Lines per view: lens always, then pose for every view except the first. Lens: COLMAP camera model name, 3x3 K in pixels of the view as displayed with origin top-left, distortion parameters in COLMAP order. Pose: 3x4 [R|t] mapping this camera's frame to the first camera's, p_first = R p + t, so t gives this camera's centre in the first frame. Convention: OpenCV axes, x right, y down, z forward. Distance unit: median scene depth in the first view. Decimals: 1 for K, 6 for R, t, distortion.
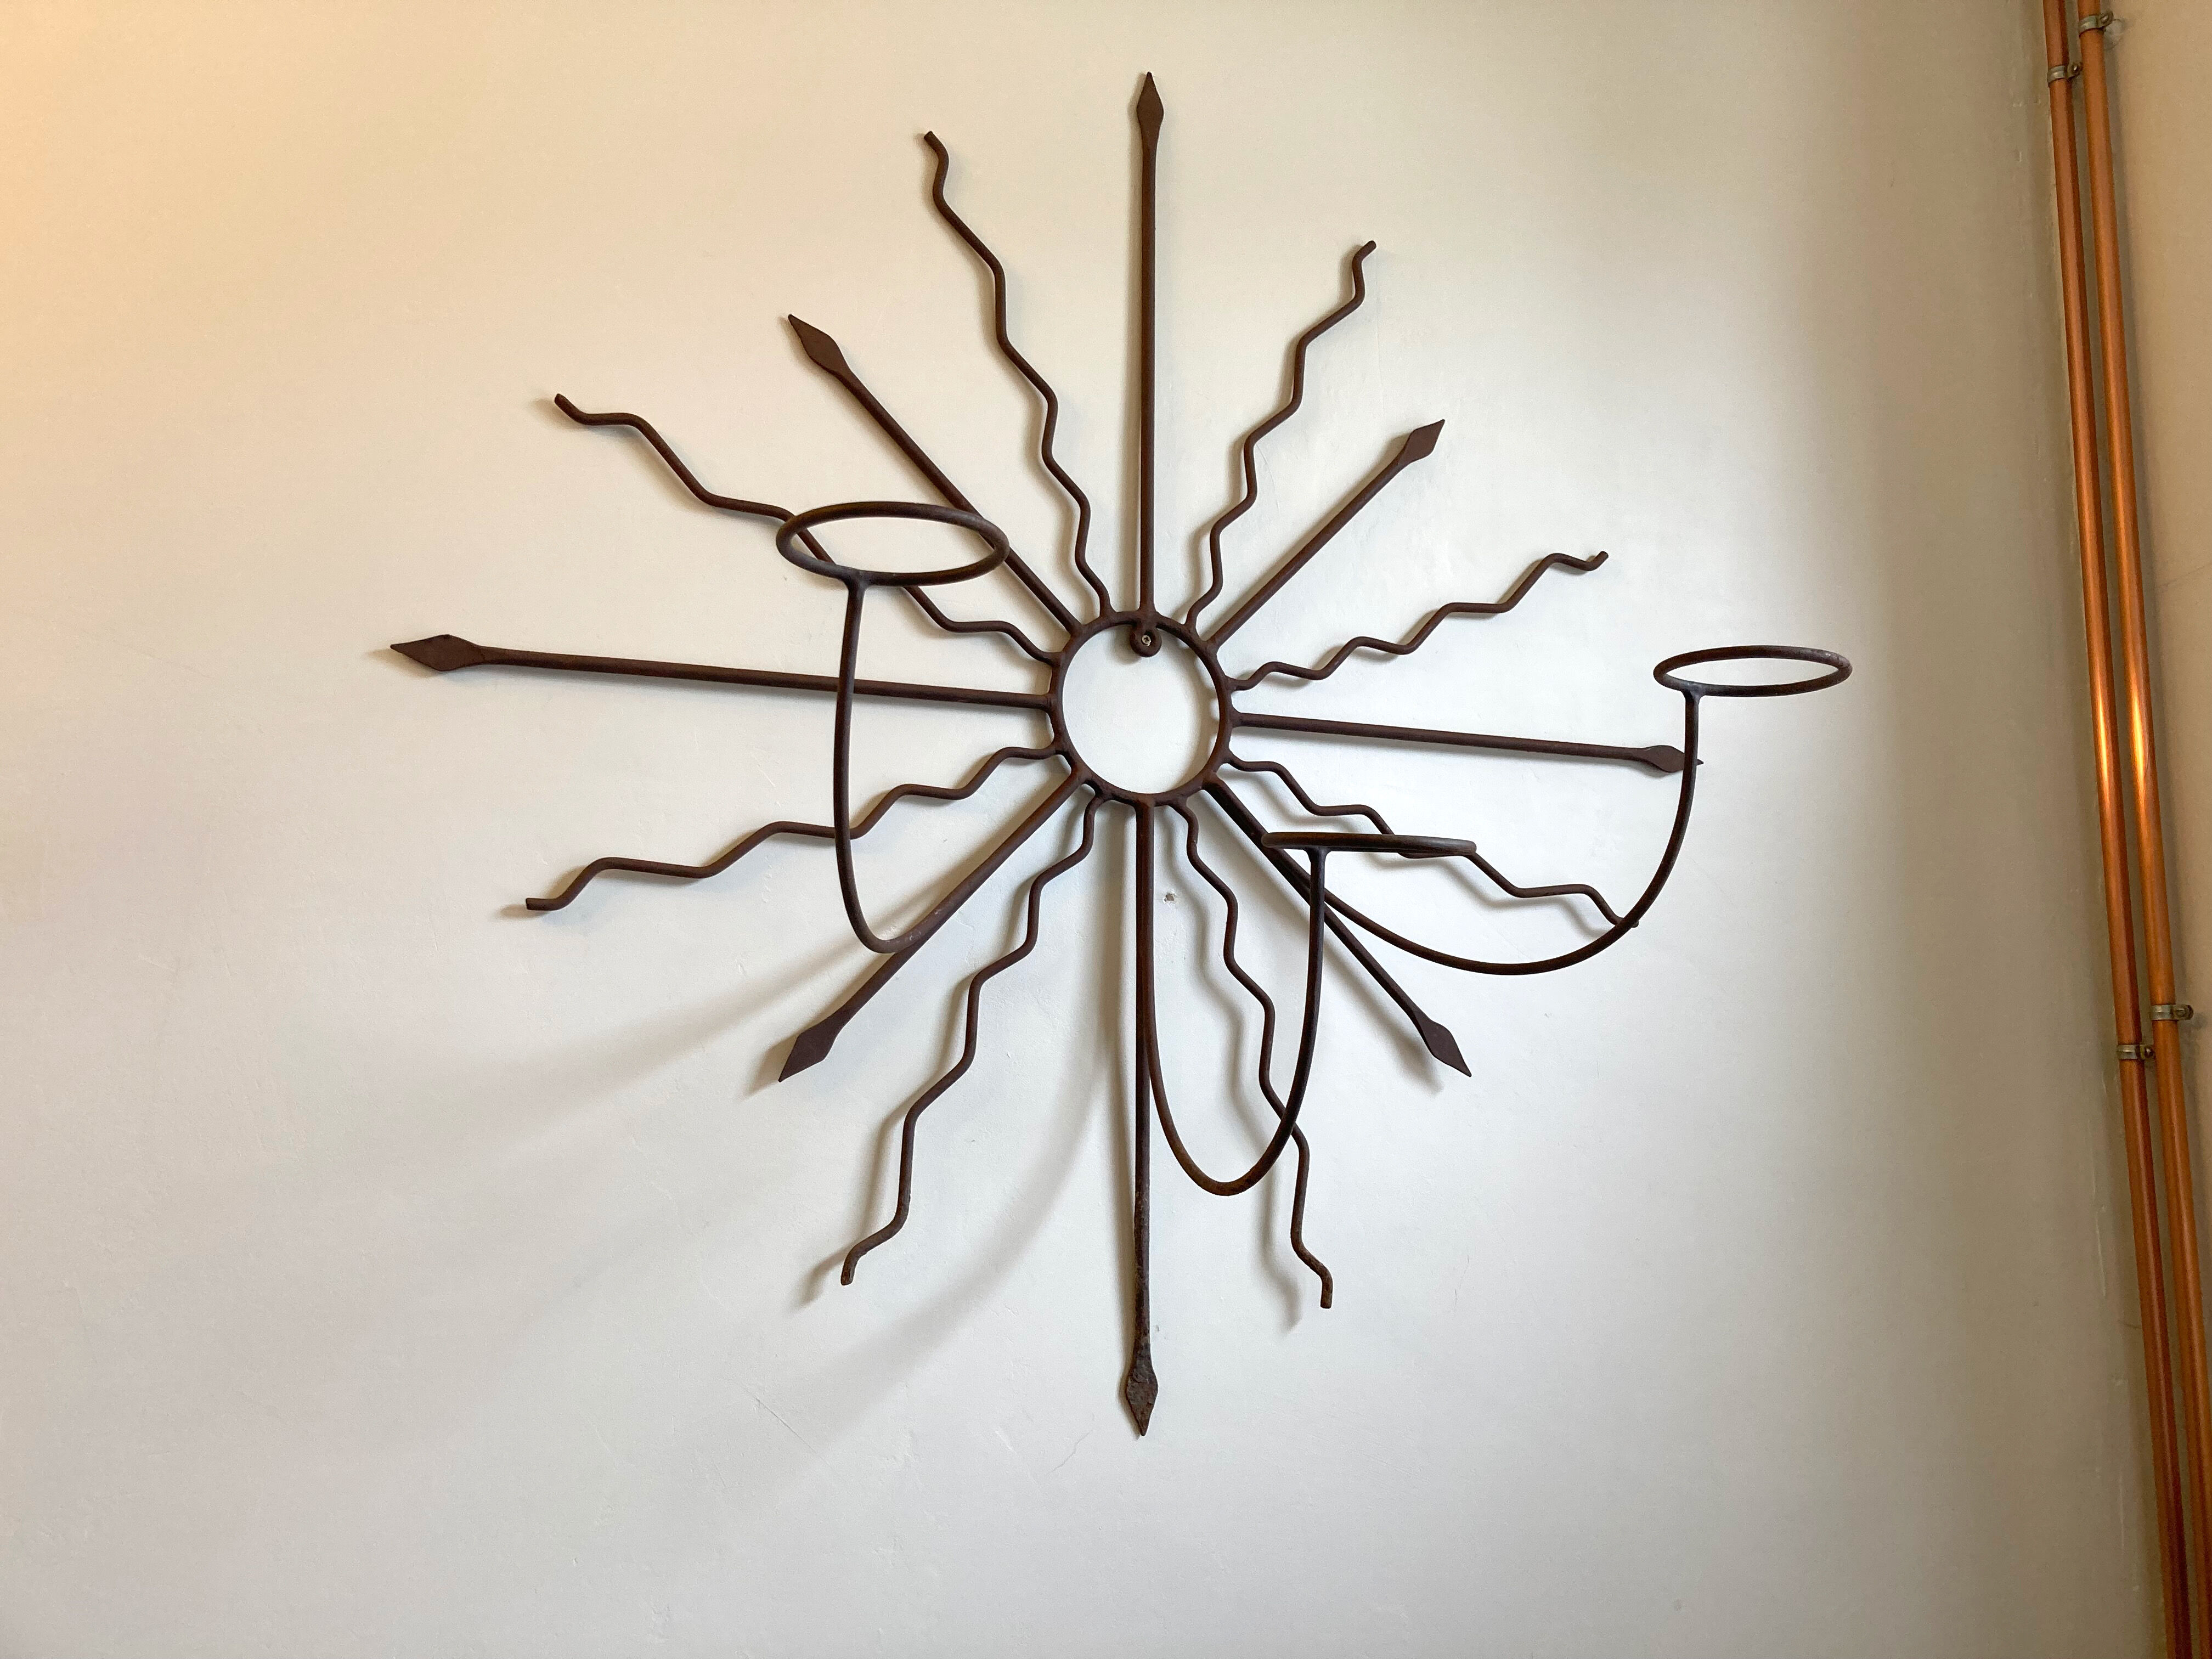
lens RADIAL K [[1874.0, 0, 1144.7], [0, 1874.0, 784.6], [0, 0, 1]] dist [0.050370, -0.005249]
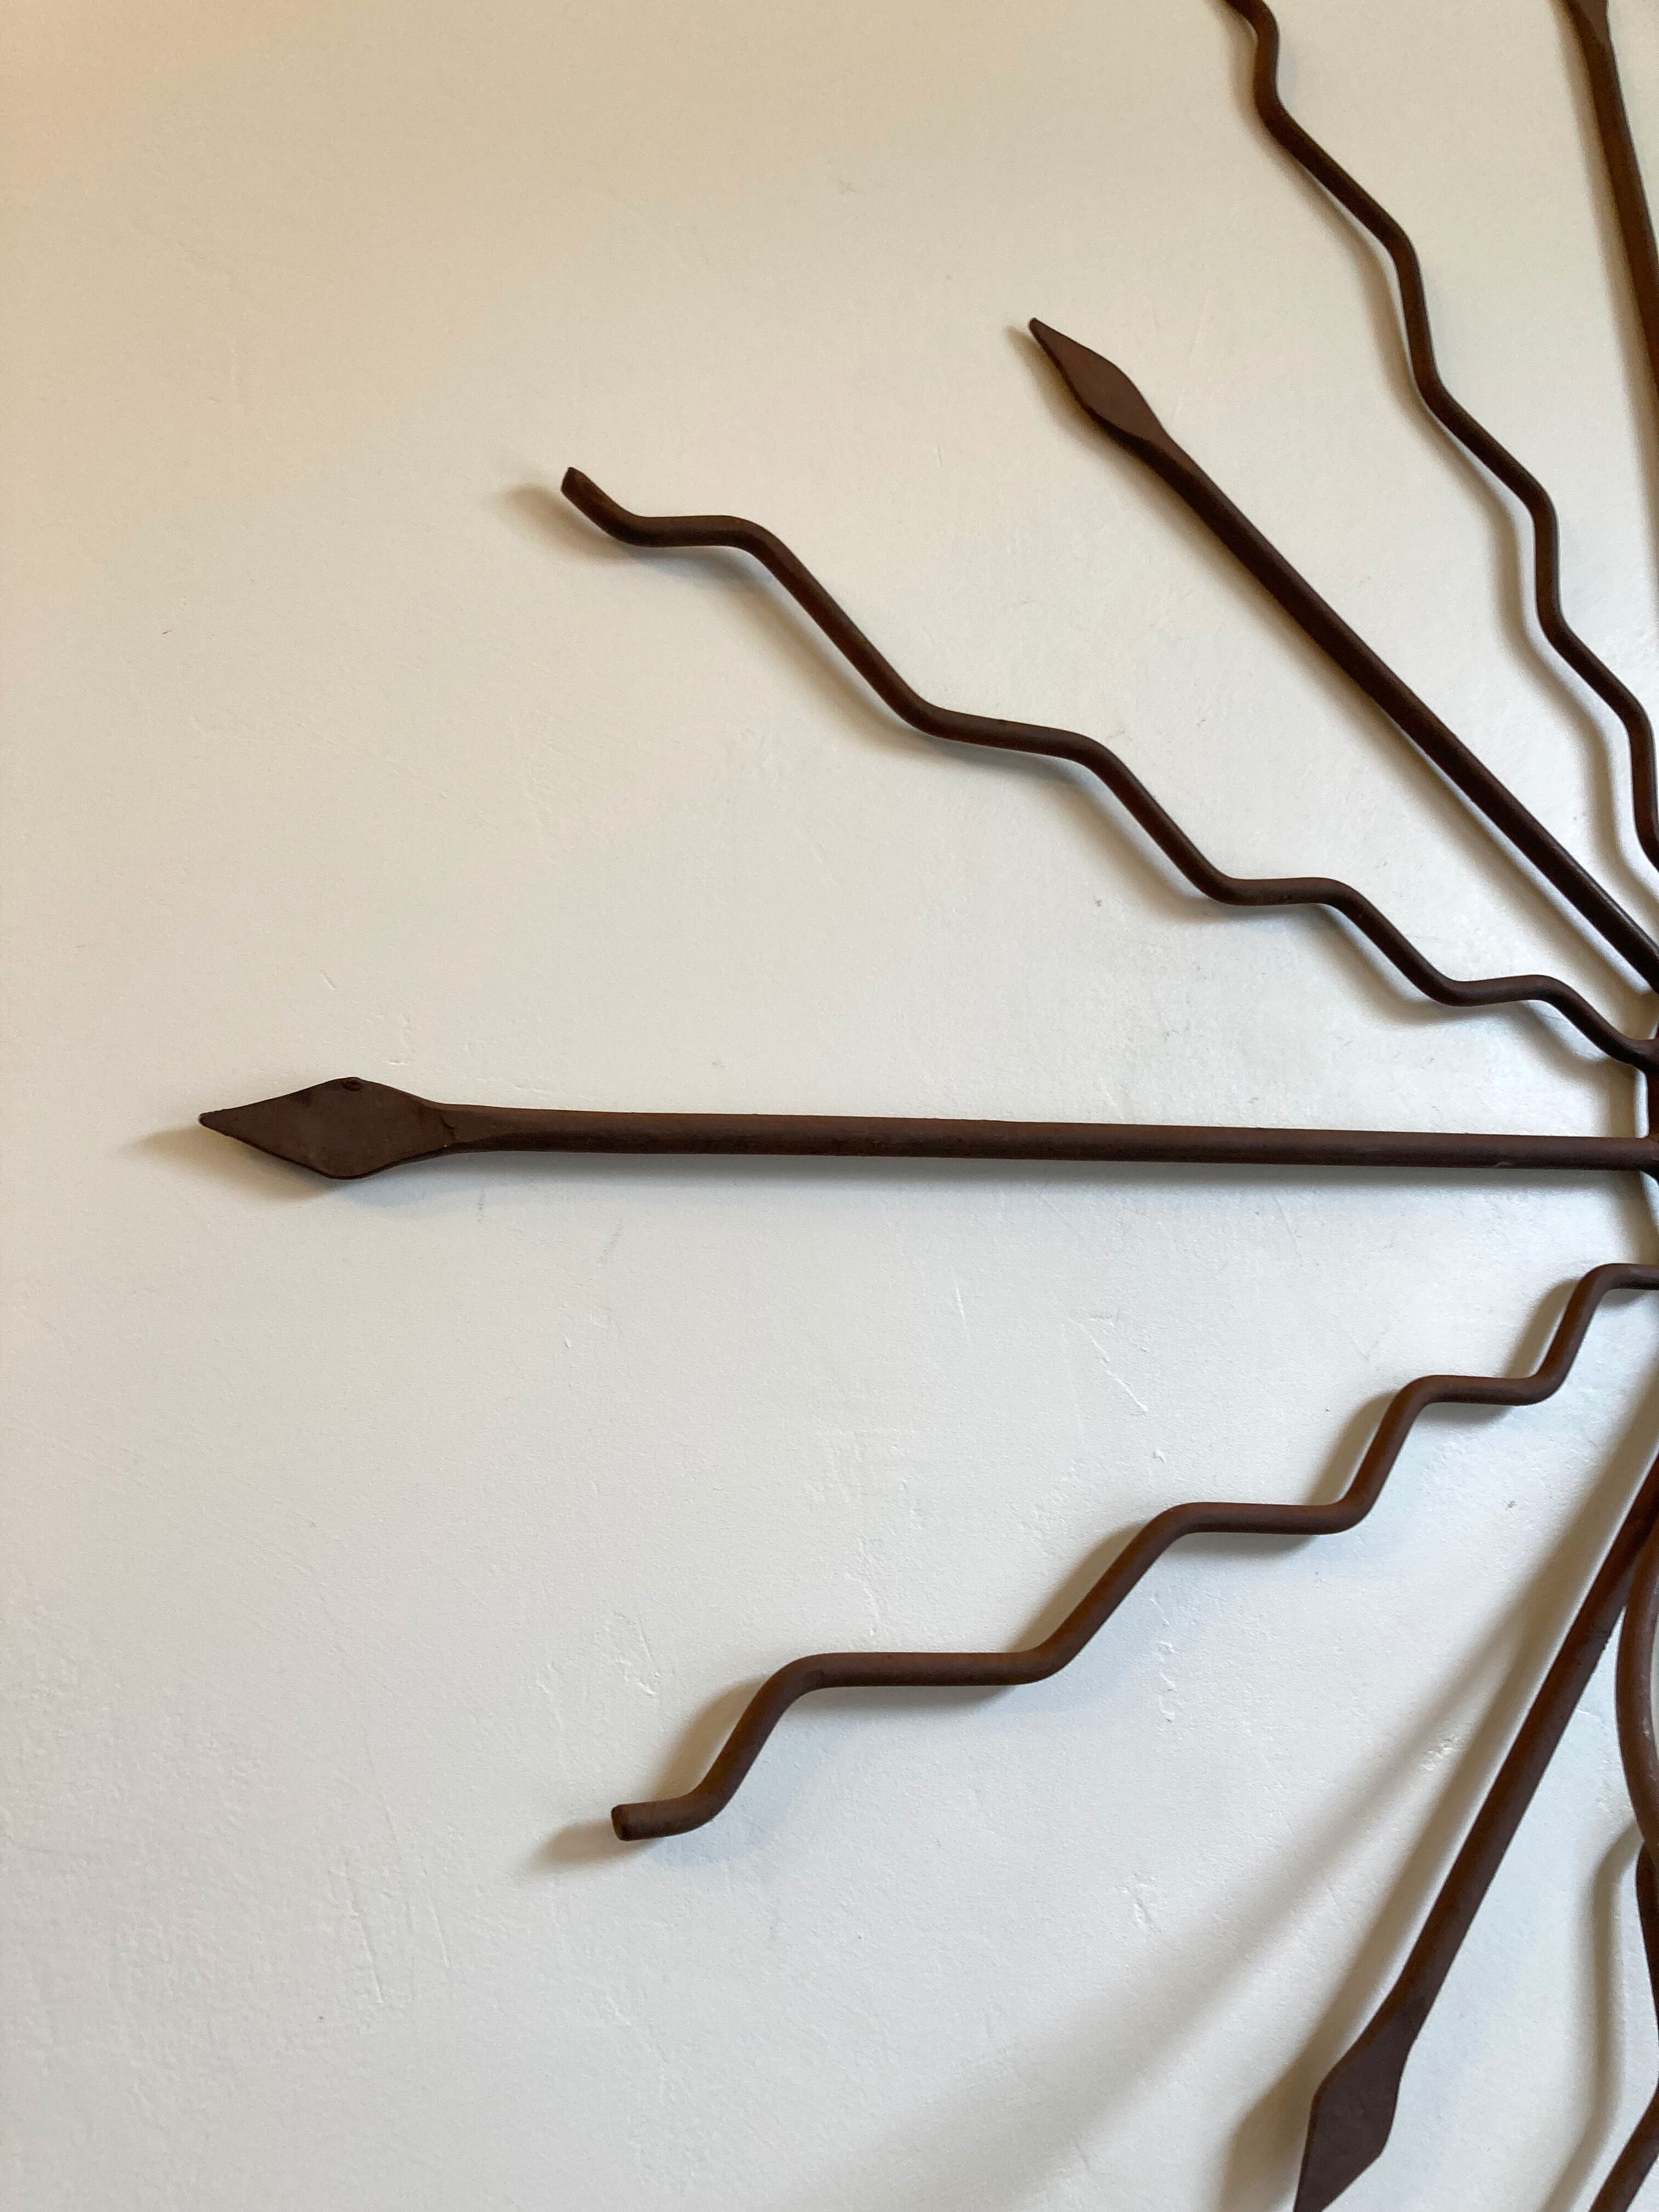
lens RADIAL K [[1874.0, 0, 829.5], [0, 1874.0, 1106.0], [0, 0, 1]] dist [0.050370, -0.005249]
pose [[0.997293, -0.064431, 0.035424, -0.258906], [0.066750, 0.995400, -0.068724, -0.038280], [-0.030833, 0.070903, 0.997007, 0.565117]]
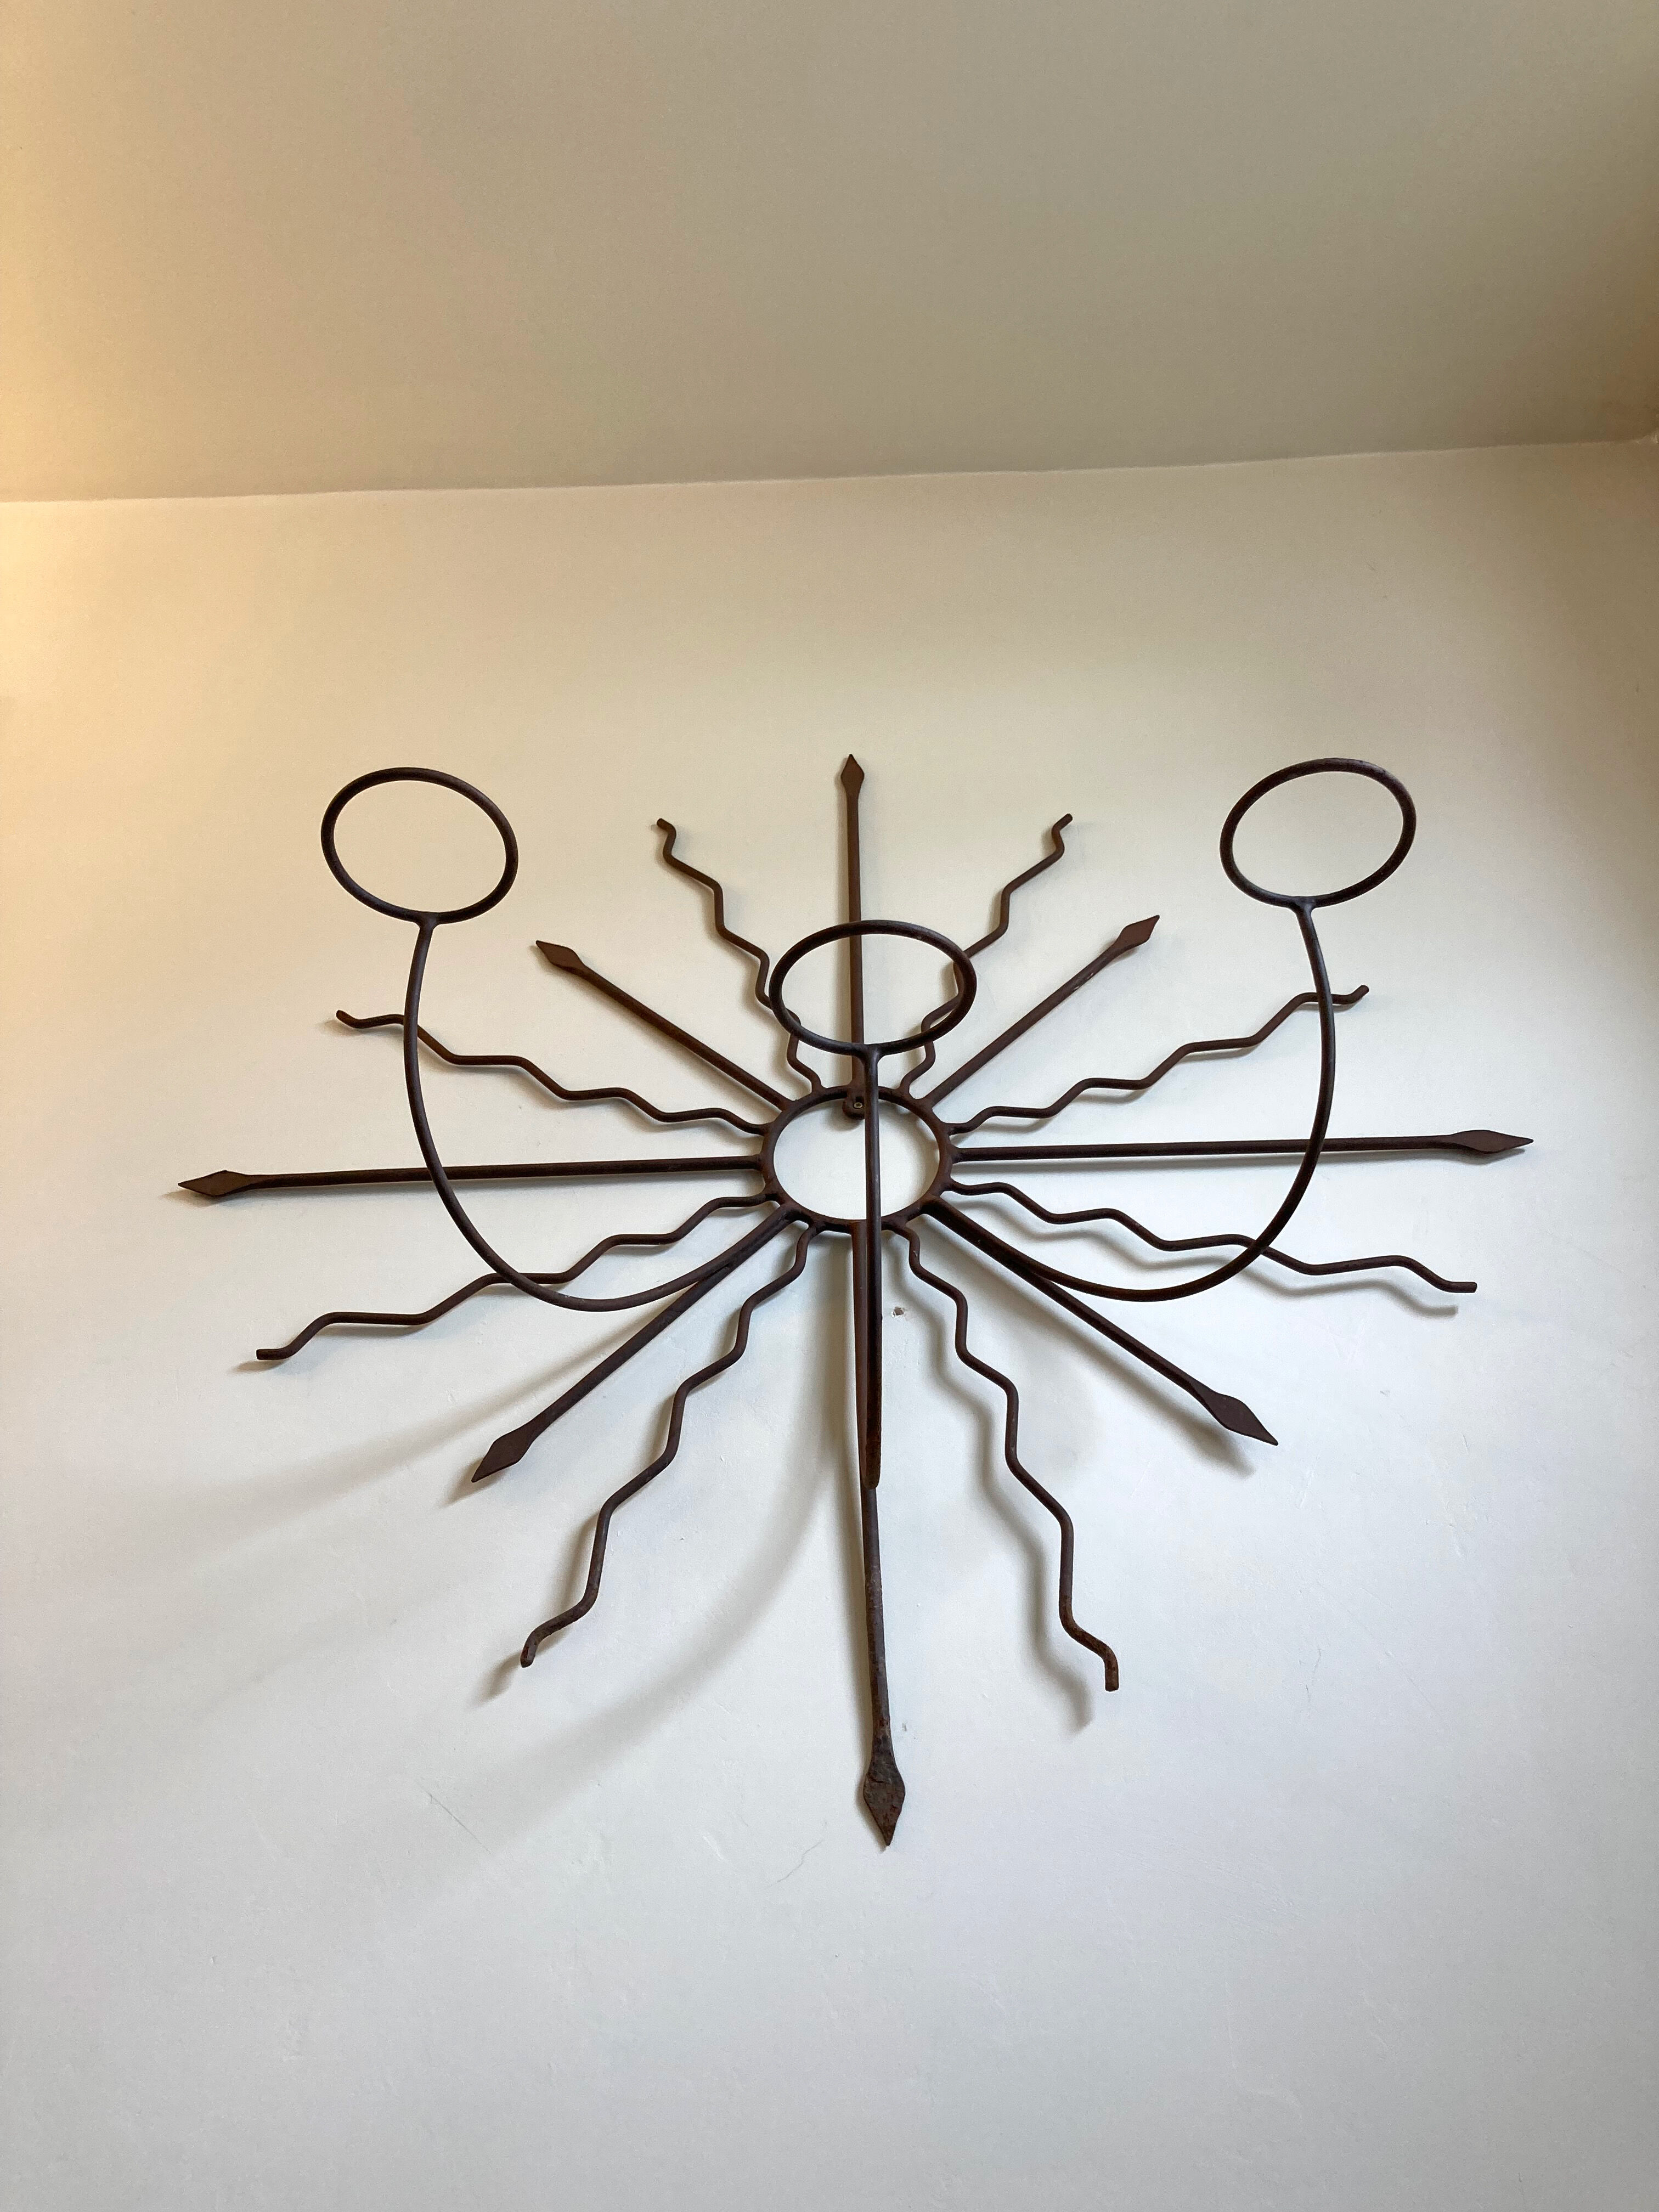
lens RADIAL K [[1874.0, 0, 829.5], [0, 1874.0, 1106.0], [0, 0, 1]] dist [0.050370, -0.005249]
pose [[0.913850, -0.287325, -0.286920, 0.292203], [0.085169, 0.826522, -0.556423, 0.514126], [0.397020, 0.484051, 0.779788, 0.185976]]
